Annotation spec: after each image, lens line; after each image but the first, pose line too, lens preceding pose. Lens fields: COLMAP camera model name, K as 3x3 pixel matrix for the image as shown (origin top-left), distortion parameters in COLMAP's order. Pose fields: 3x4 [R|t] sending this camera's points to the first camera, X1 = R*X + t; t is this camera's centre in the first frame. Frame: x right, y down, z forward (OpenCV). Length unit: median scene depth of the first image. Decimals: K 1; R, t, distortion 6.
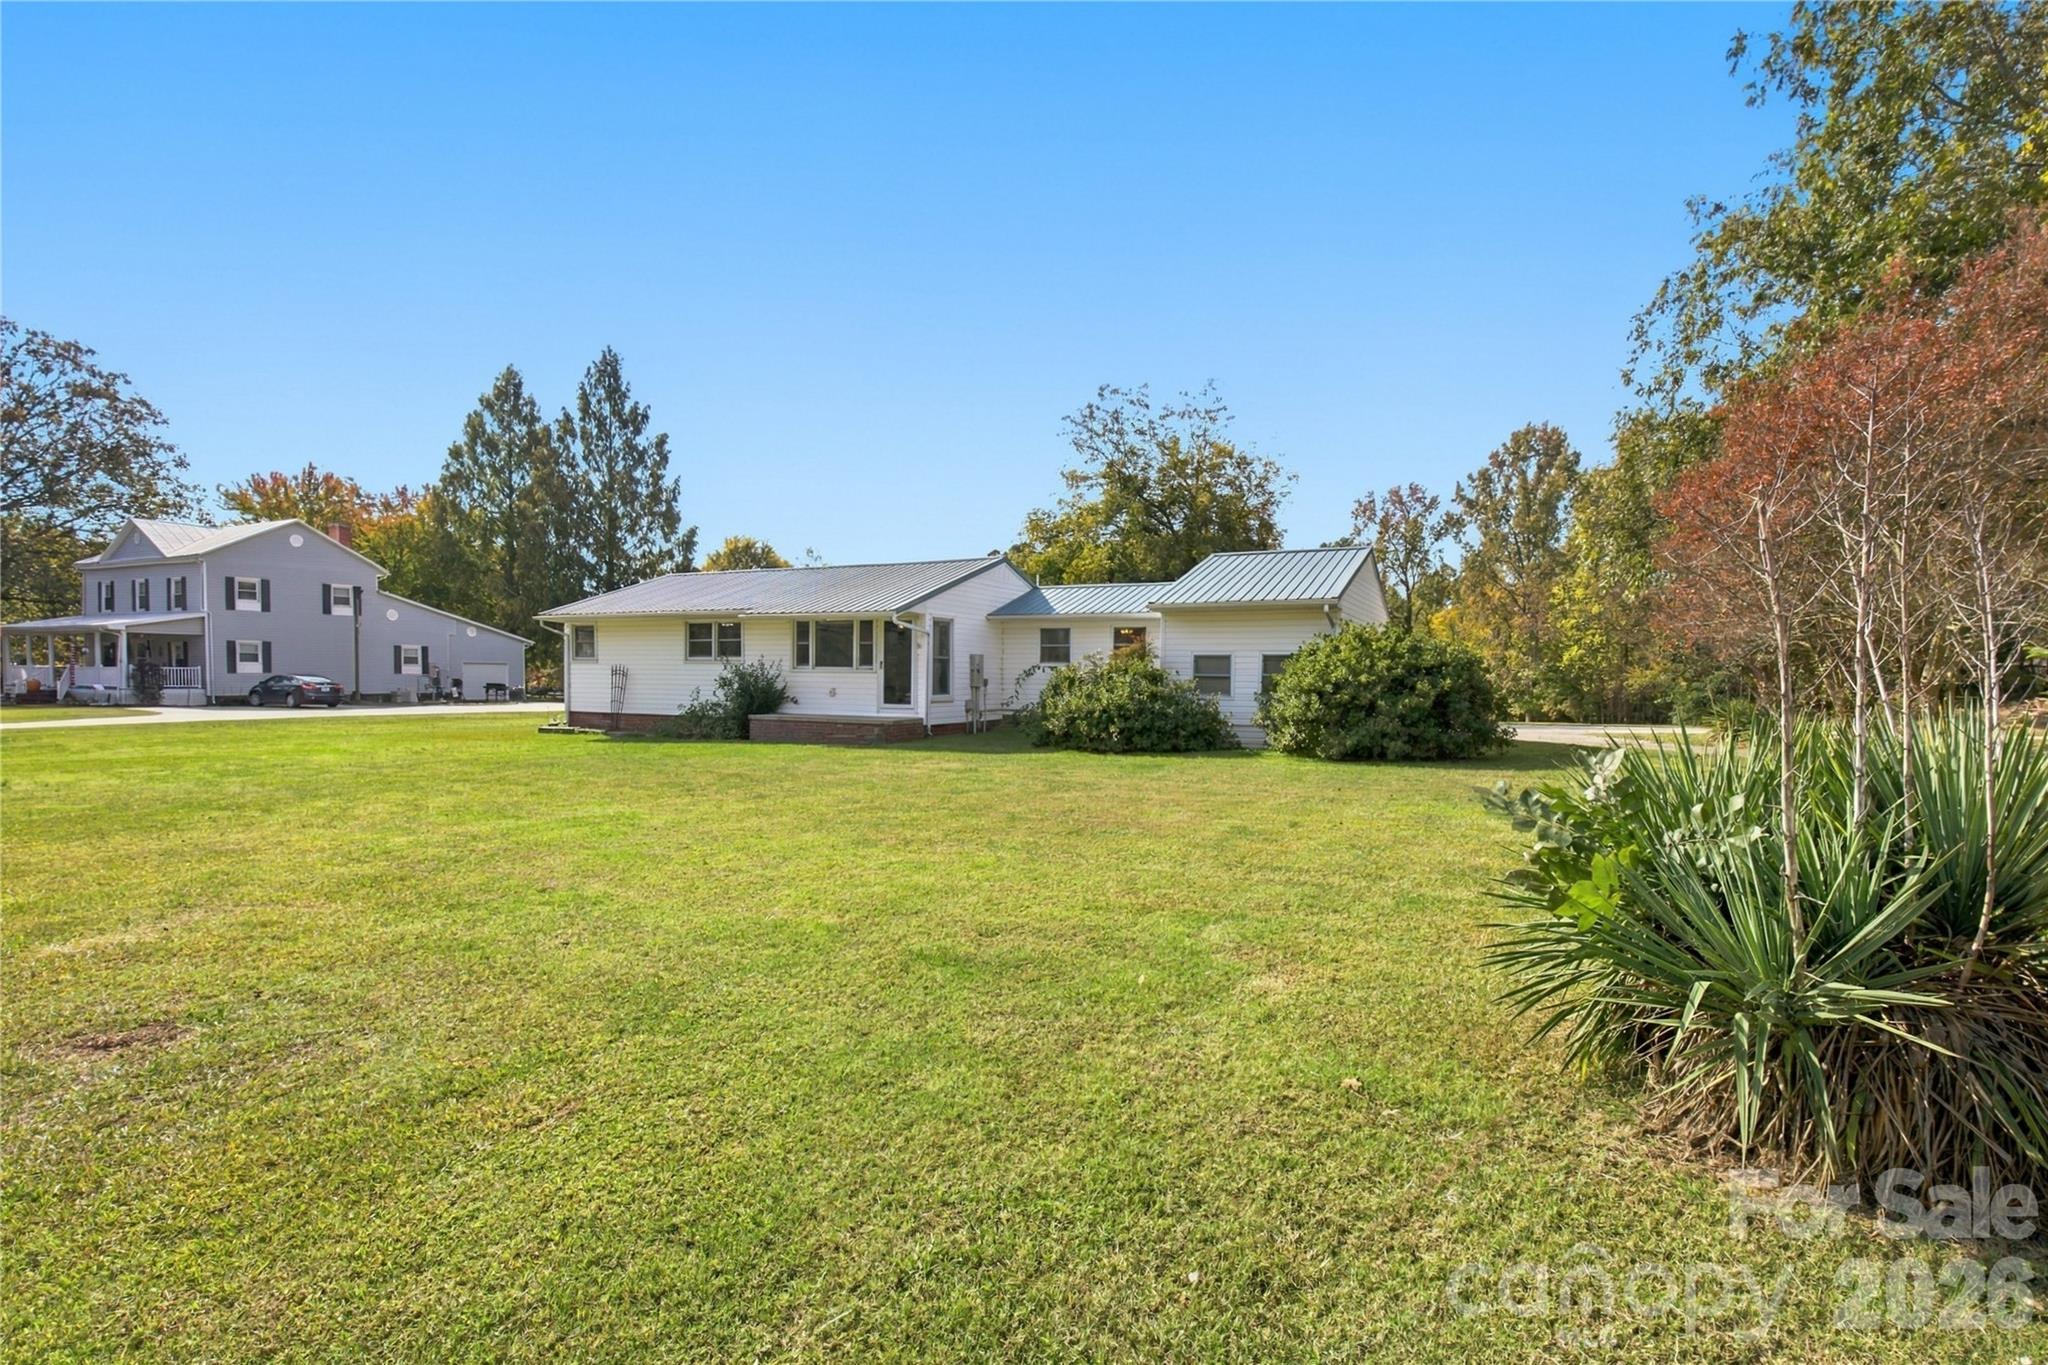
lens RADIAL K [[996.5, 0, 1016.8], [0, 996.5, 727.1], [0, 0, 1]] dist [0.004026, 0.000133]
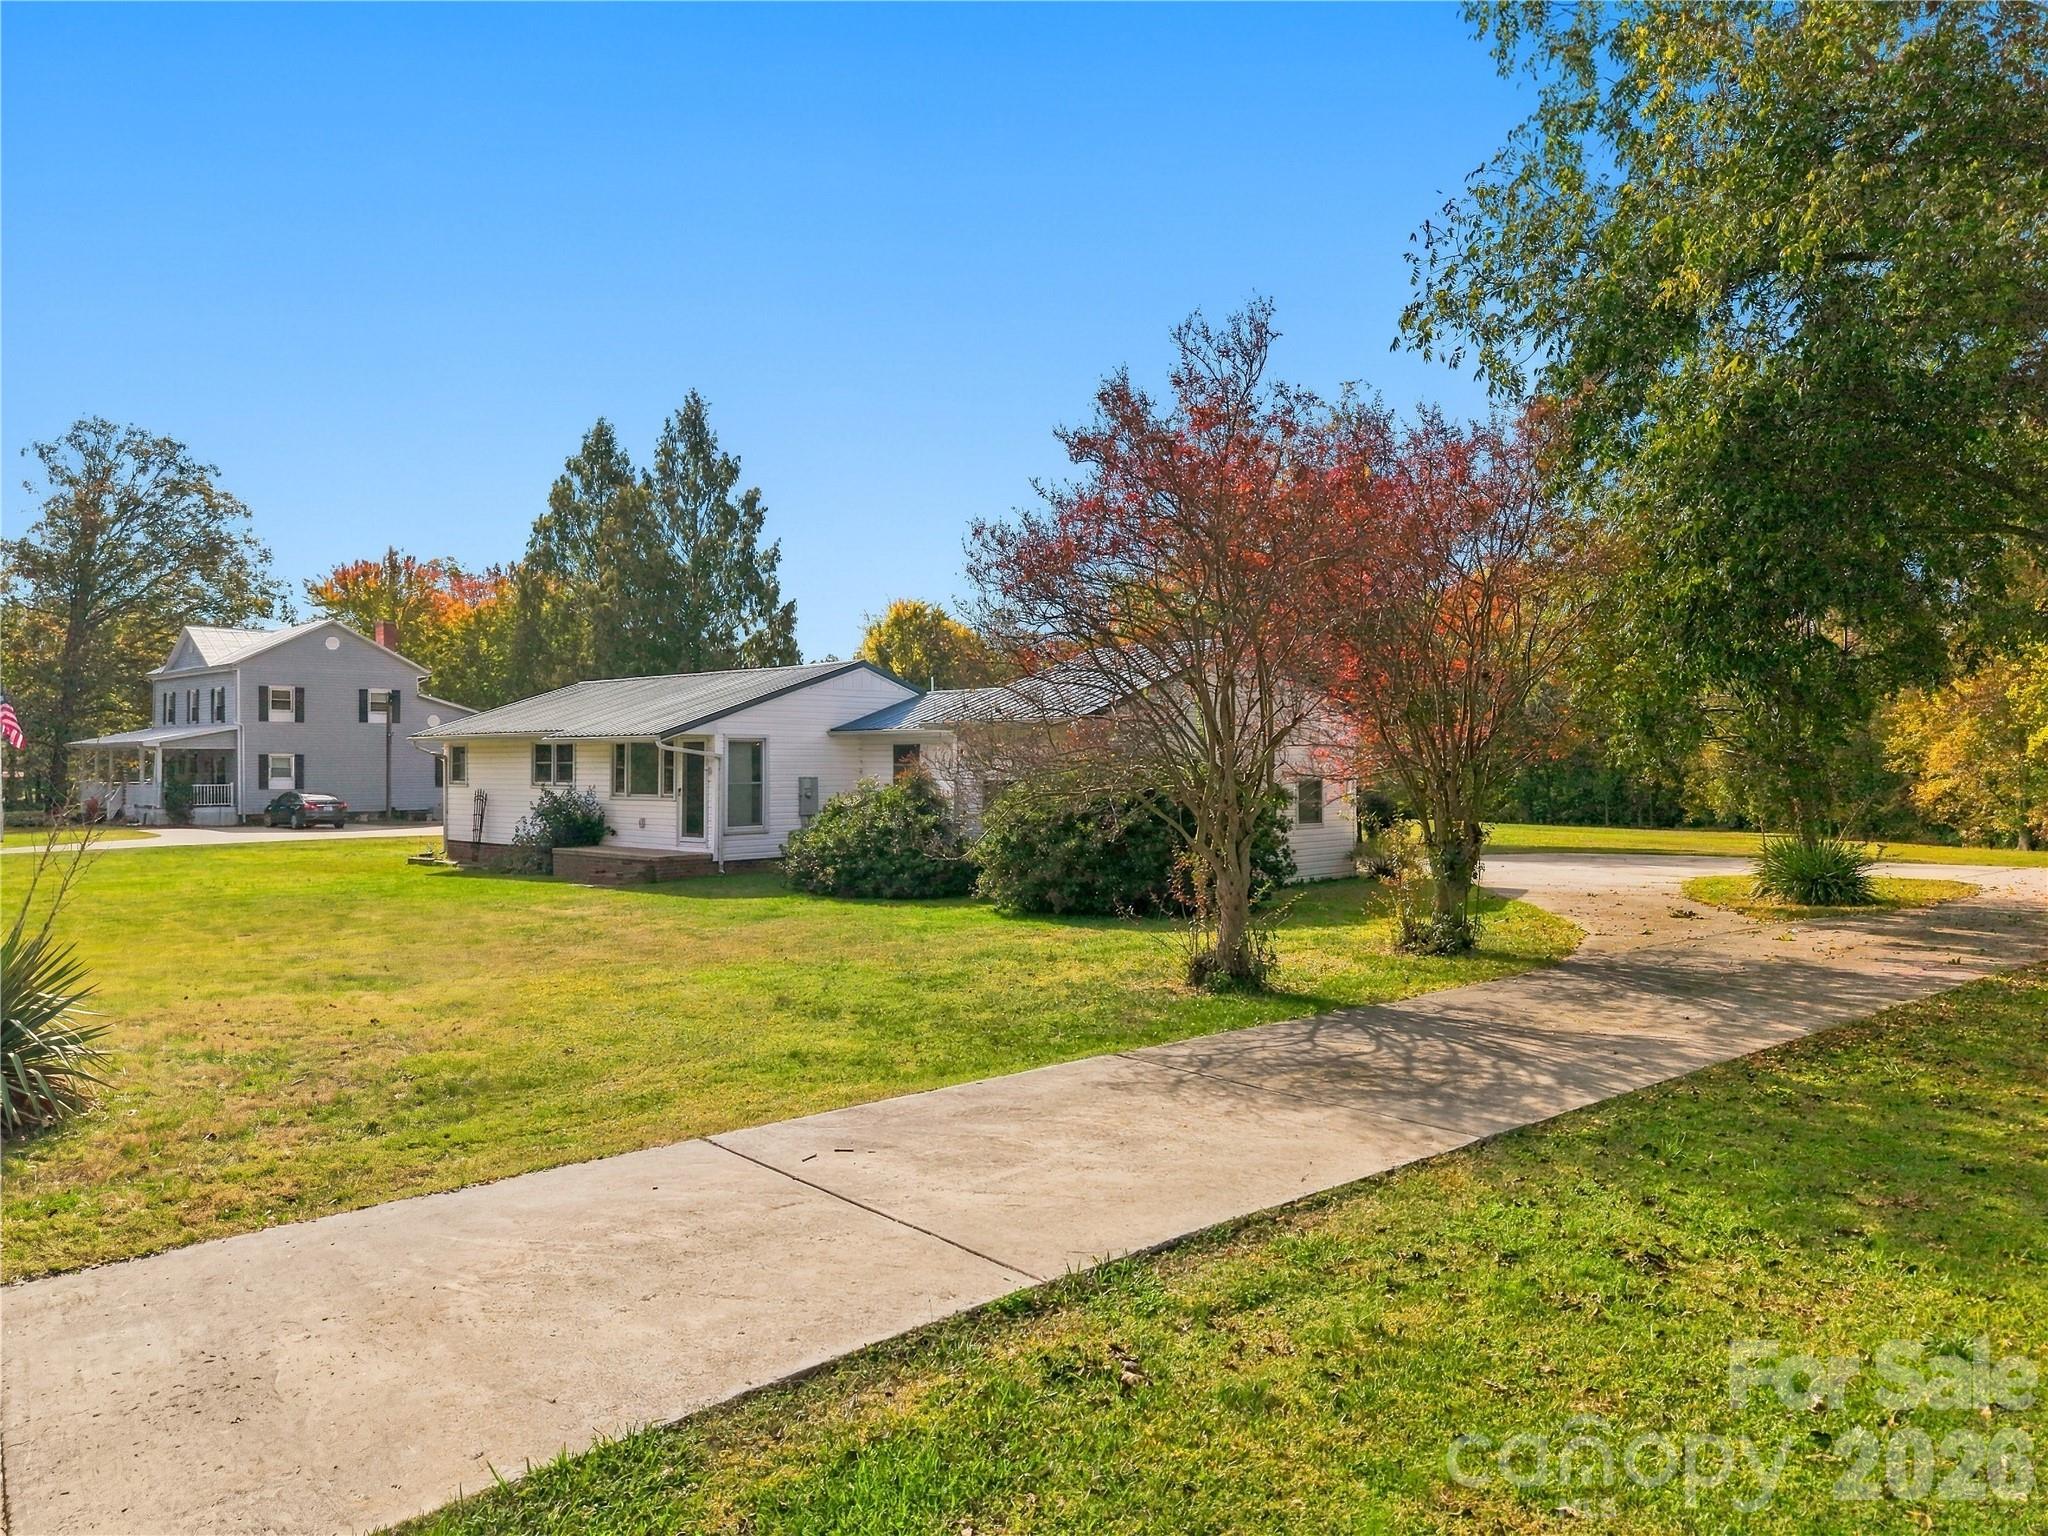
lens RADIAL K [[1389.7, 0, 1030.5], [0, 1389.7, 795.2], [0, 0, 1]] dist [0.004331, 0.001562]
pose [[0.964036, -0.006098, -0.265702, 0.266786], [-0.001969, 0.999545, -0.030084, -0.012506], [0.265765, 0.029525, 0.963586, -0.060086]]
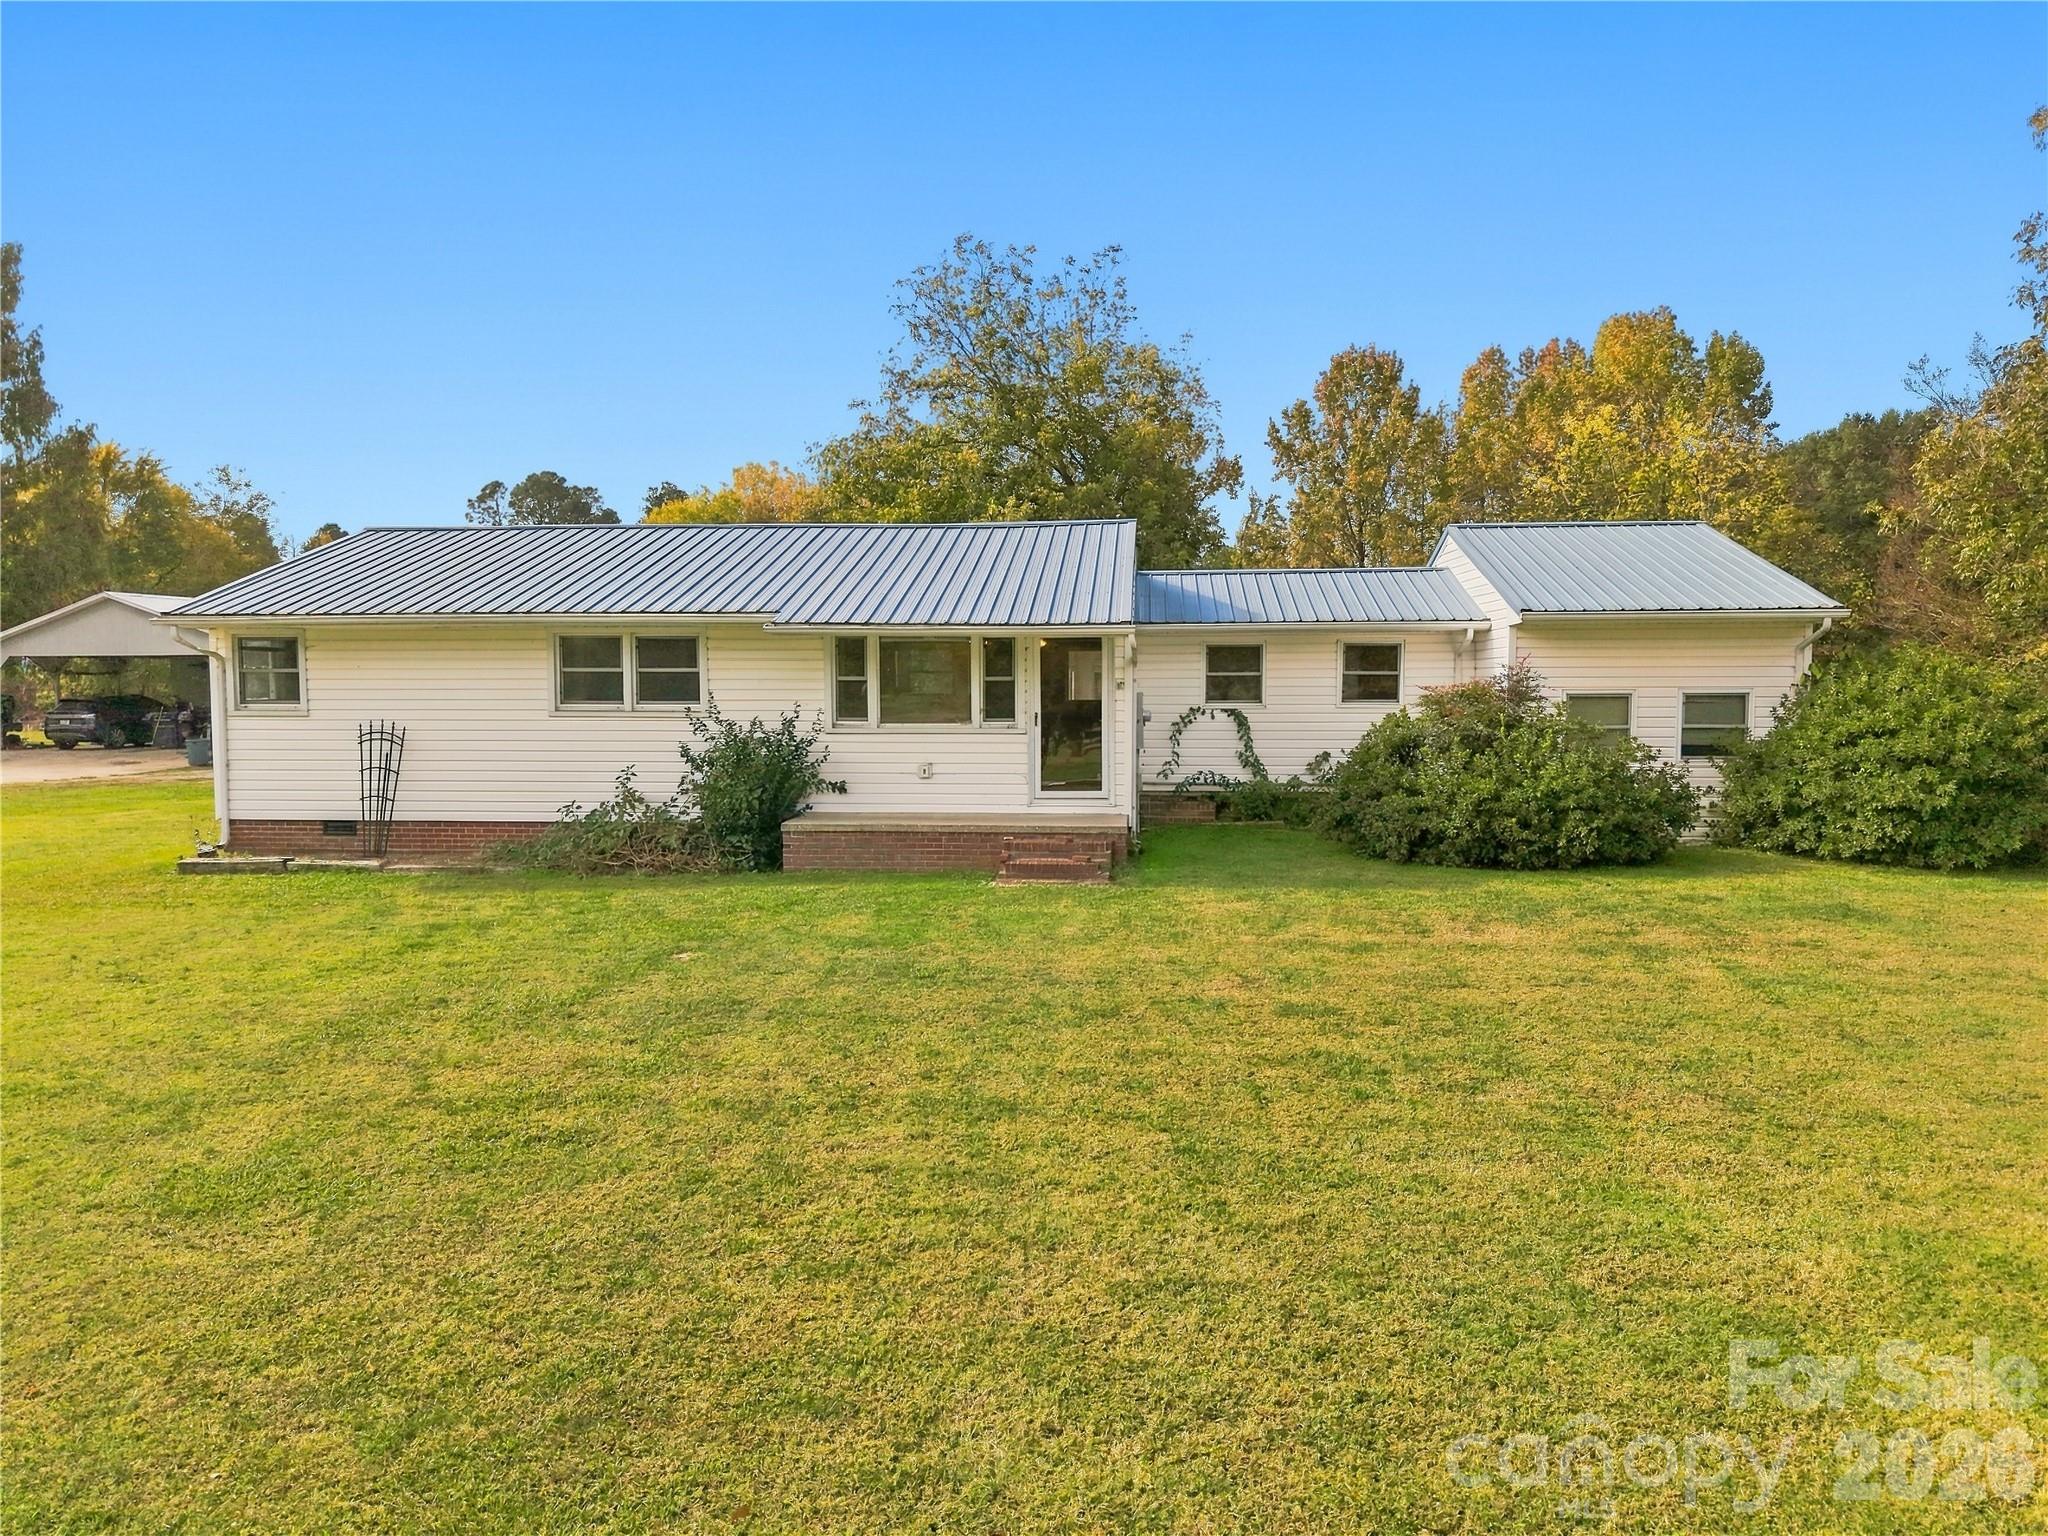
lens RADIAL K [[1389.7, 0, 1030.5], [0, 1389.7, 795.2], [0, 0, 1]] dist [0.004331, 0.001562]
pose [[0.927250, -0.045033, 0.371726, -0.224779], [0.030756, 0.998547, 0.044250, -0.029101], [-0.373179, -0.029598, 0.927287, 0.166881]]
